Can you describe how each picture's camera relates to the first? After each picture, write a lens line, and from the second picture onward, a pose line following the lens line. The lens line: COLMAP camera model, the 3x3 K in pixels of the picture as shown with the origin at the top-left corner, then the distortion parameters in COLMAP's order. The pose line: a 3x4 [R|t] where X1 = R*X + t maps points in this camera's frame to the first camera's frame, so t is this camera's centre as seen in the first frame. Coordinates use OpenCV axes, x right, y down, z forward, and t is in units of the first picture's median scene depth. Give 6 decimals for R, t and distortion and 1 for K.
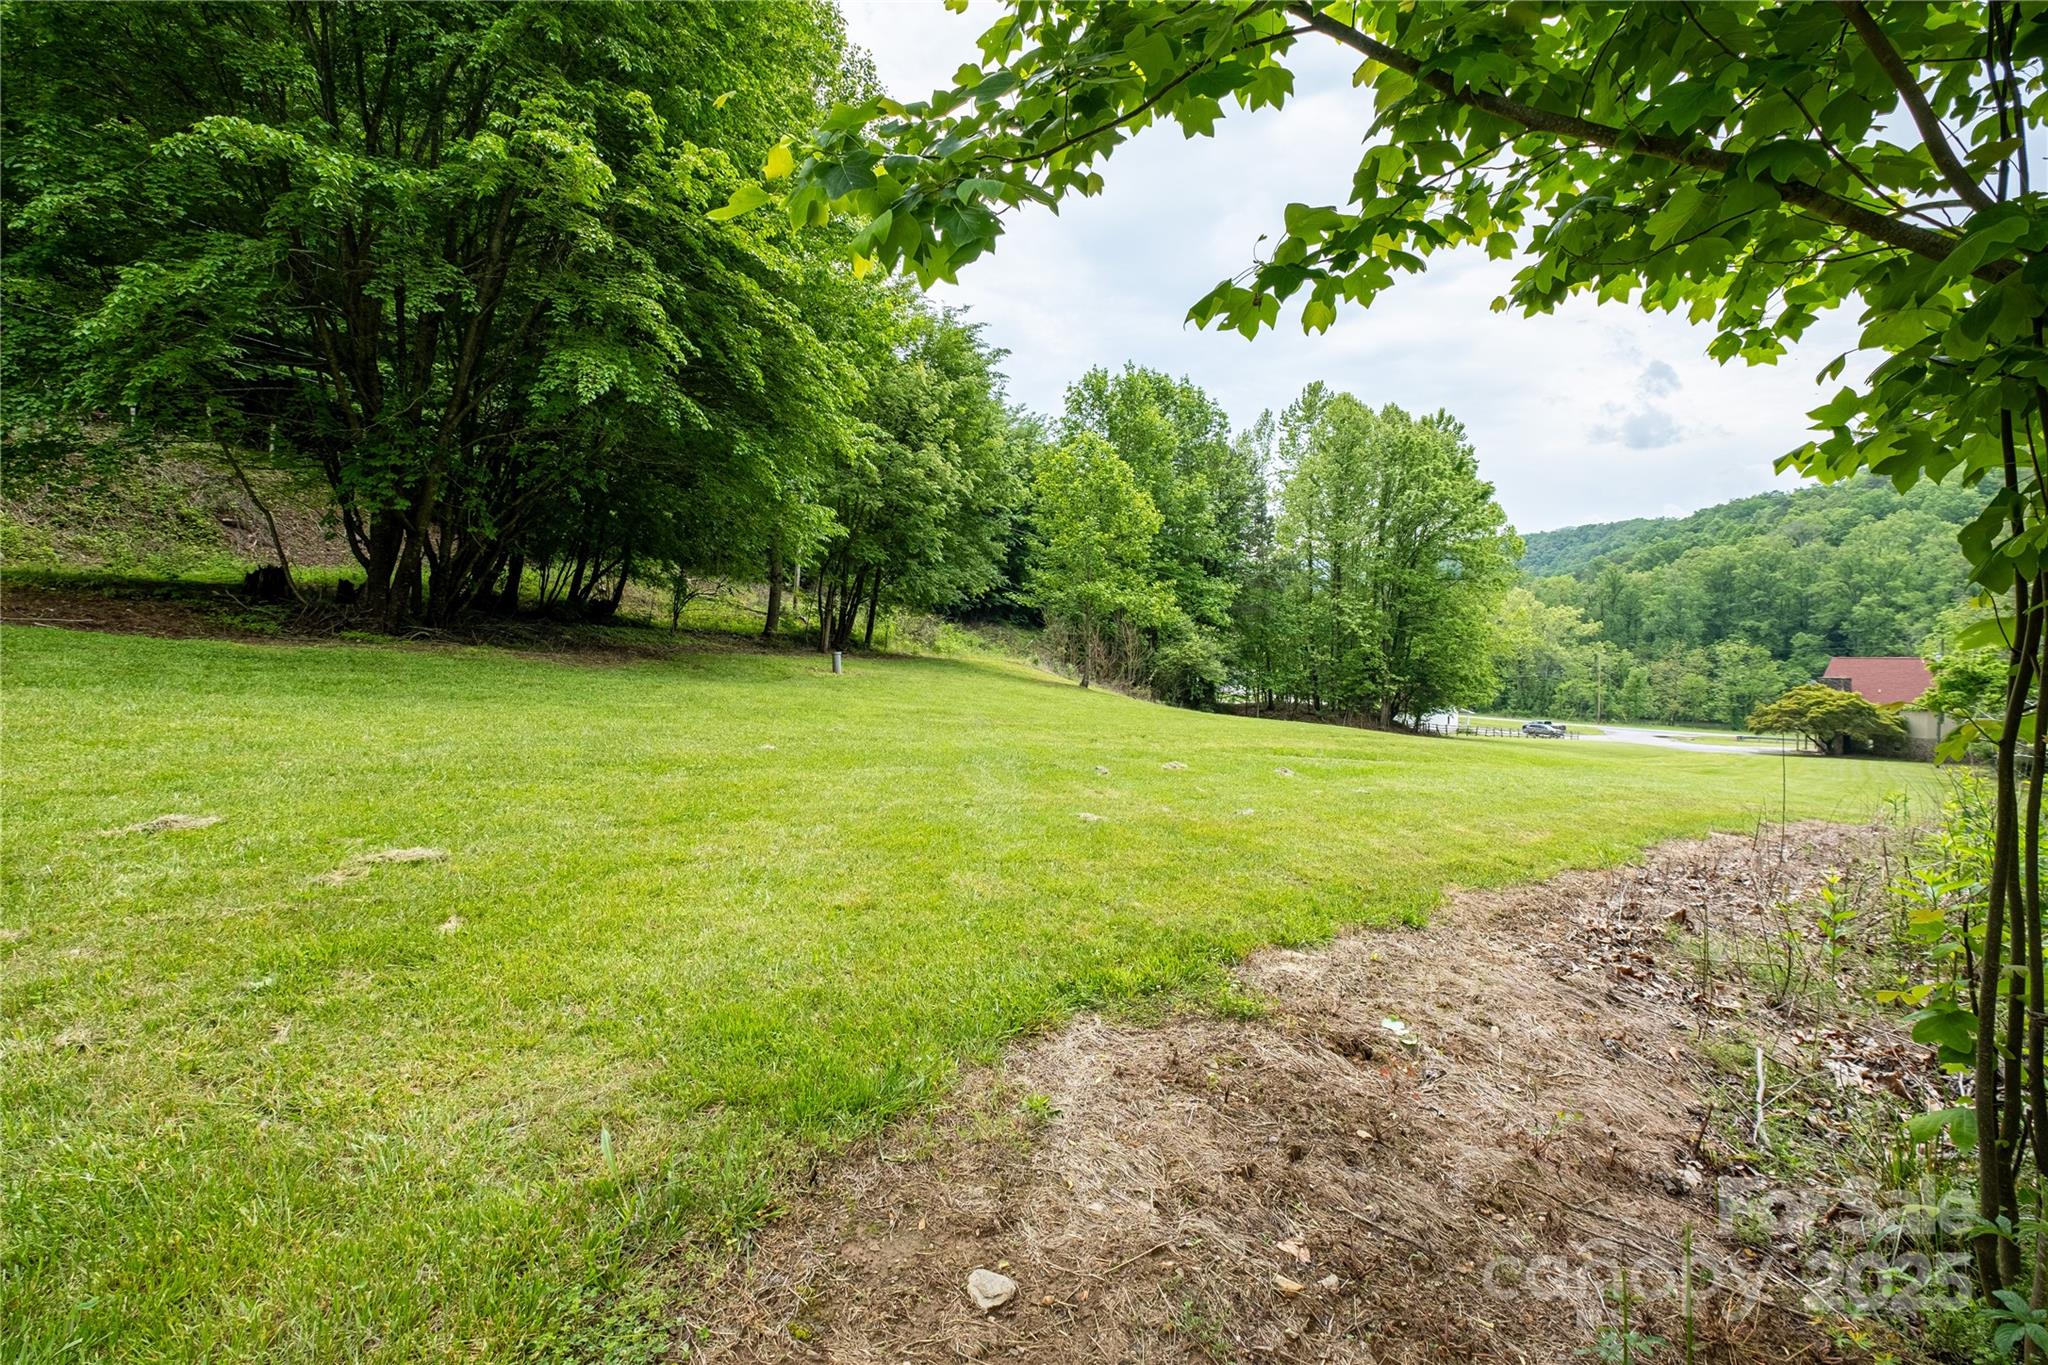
lens RADIAL K [[877.2, 0, 1020.8], [0, 877.2, 682.3], [0, 0, 1]] dist [0.000028, -0.000256]
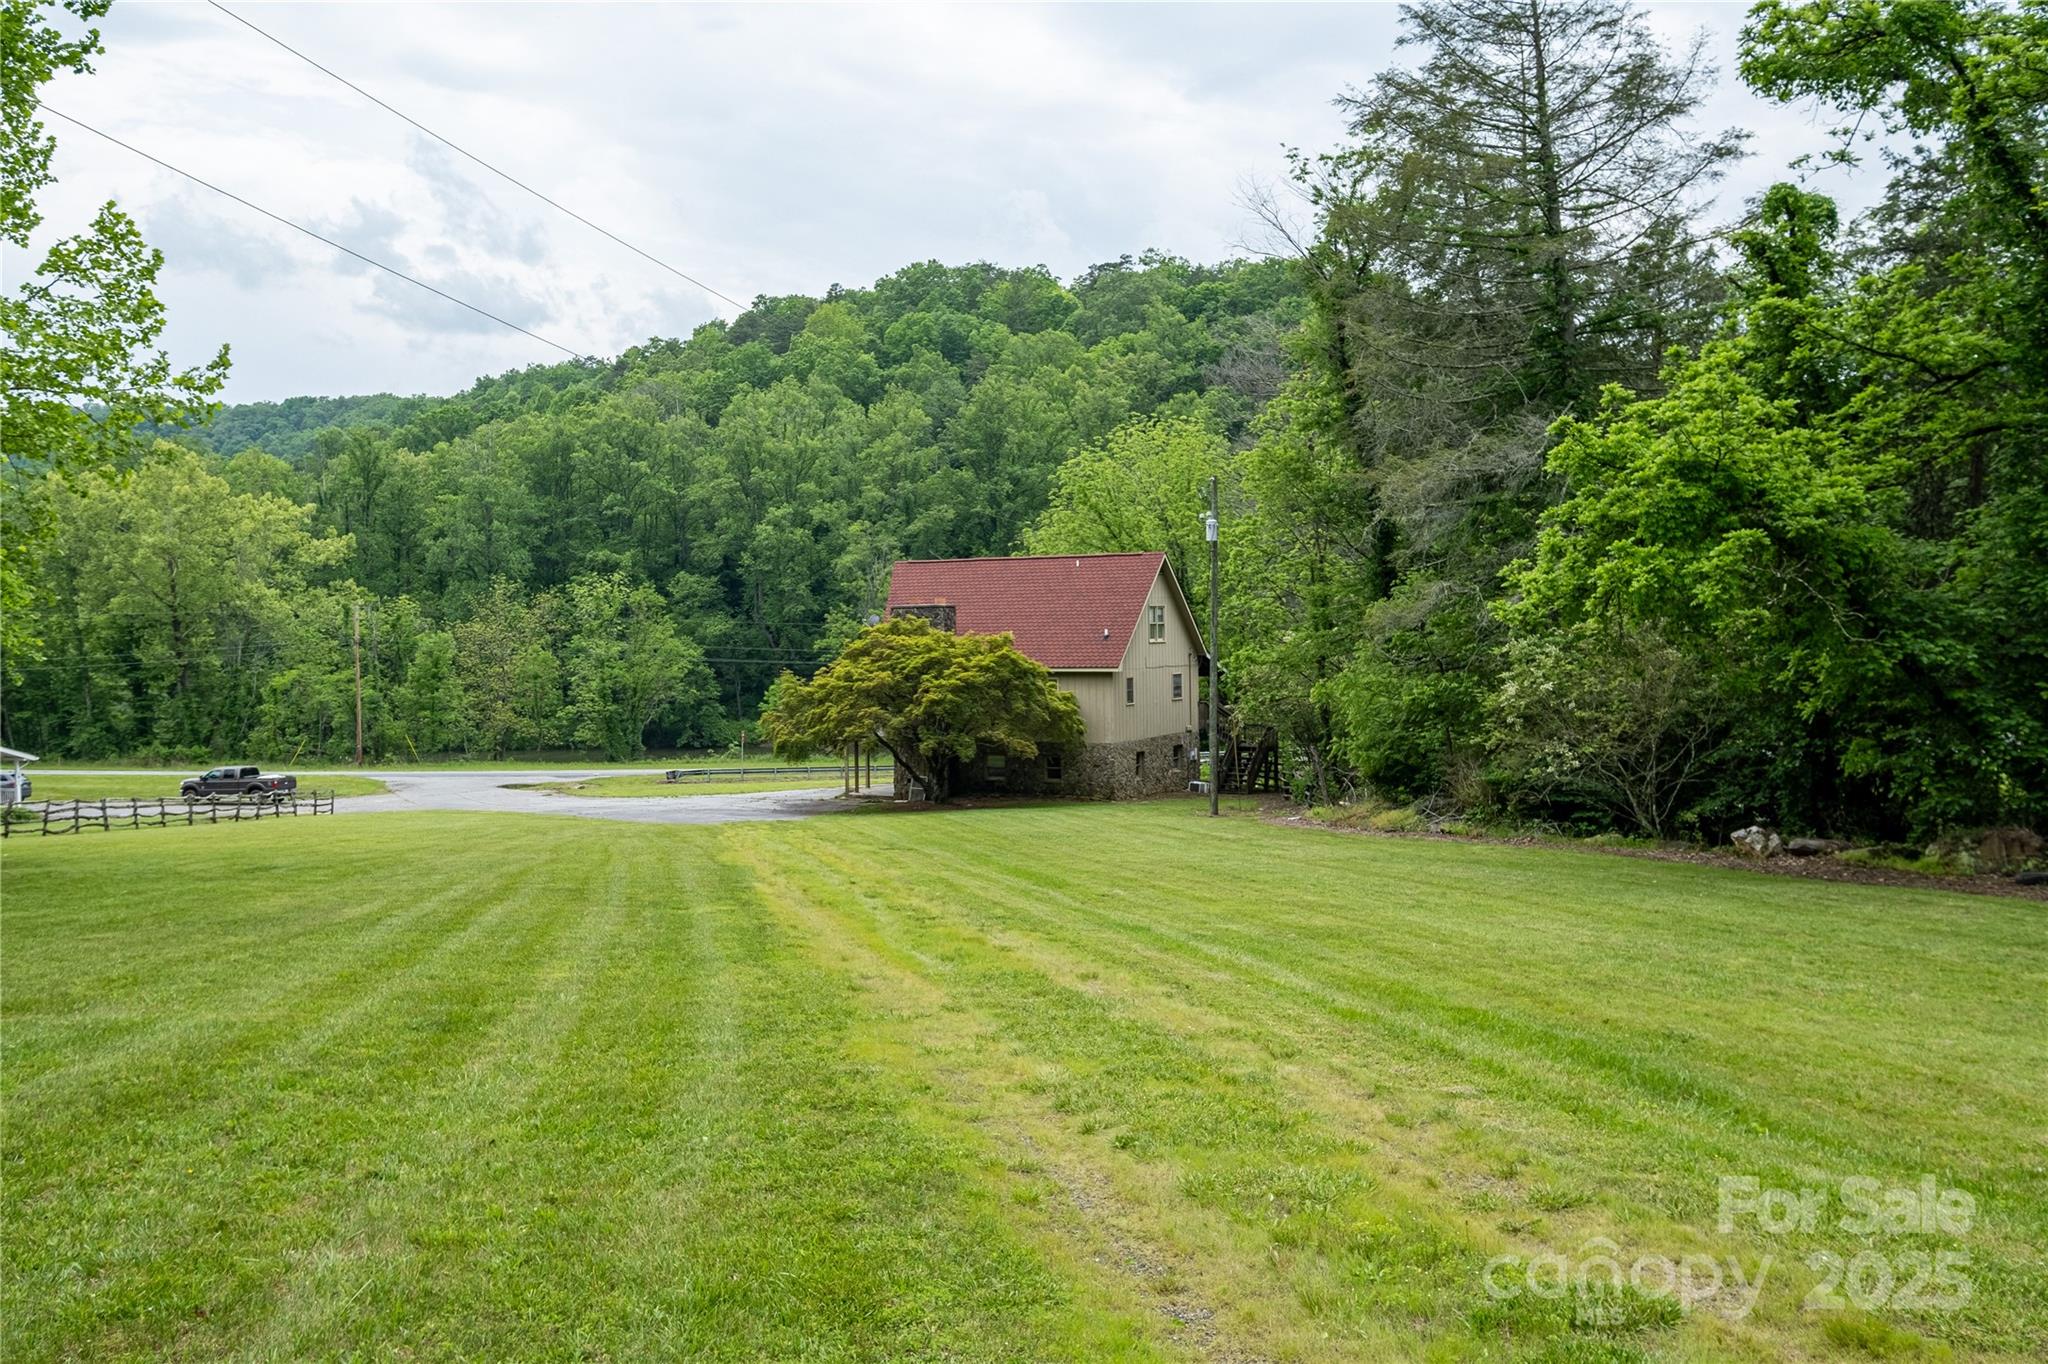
lens RADIAL K [[1702.8, 0, 1023.0], [0, 1702.8, 680.2], [0, 0, 1]] dist [-0.015524, -0.002226]
pose [[0.562548, -0.025165, 0.826381, 0.148099], [0.038043, 0.999266, 0.004532, 0.012681], [-0.825889, 0.028889, 0.563093, 0.249065]]
